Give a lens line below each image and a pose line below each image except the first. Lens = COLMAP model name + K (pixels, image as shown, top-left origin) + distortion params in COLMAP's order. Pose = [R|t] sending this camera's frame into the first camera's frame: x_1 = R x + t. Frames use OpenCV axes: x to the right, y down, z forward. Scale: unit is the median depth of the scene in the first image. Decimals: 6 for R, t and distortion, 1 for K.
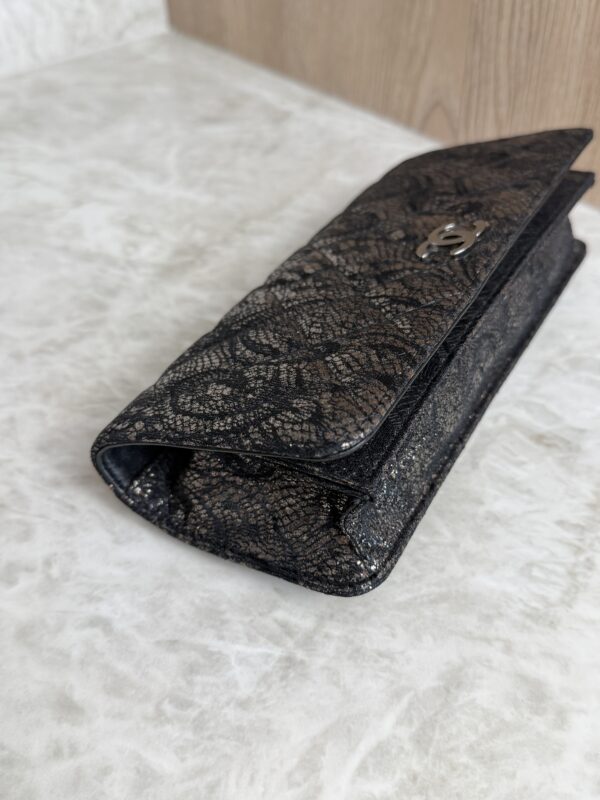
lens RADIAL K [[786.0, 0, 297.4], [0, 786.0, 410.4], [0, 0, 1]] dist [0.160266, -0.486297]
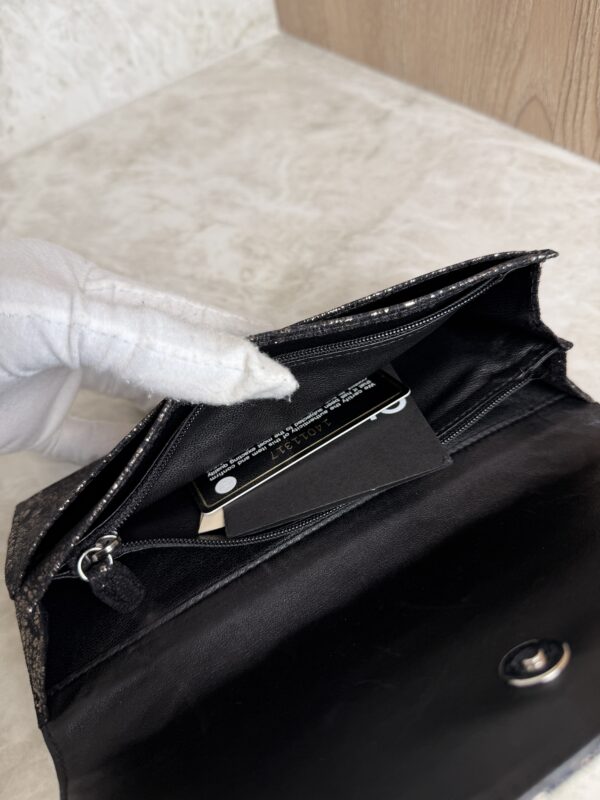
lens RADIAL K [[589.3, 0, 298.4], [0, 589.3, 402.1], [0, 0, 1]] dist [-0.043792, 0.001364]
pose [[0.984814, -0.009234, -0.173367, 0.004082], [0.039653, 0.984153, 0.172830, -0.273215], [0.169024, -0.177079, 0.969574, 0.300833]]
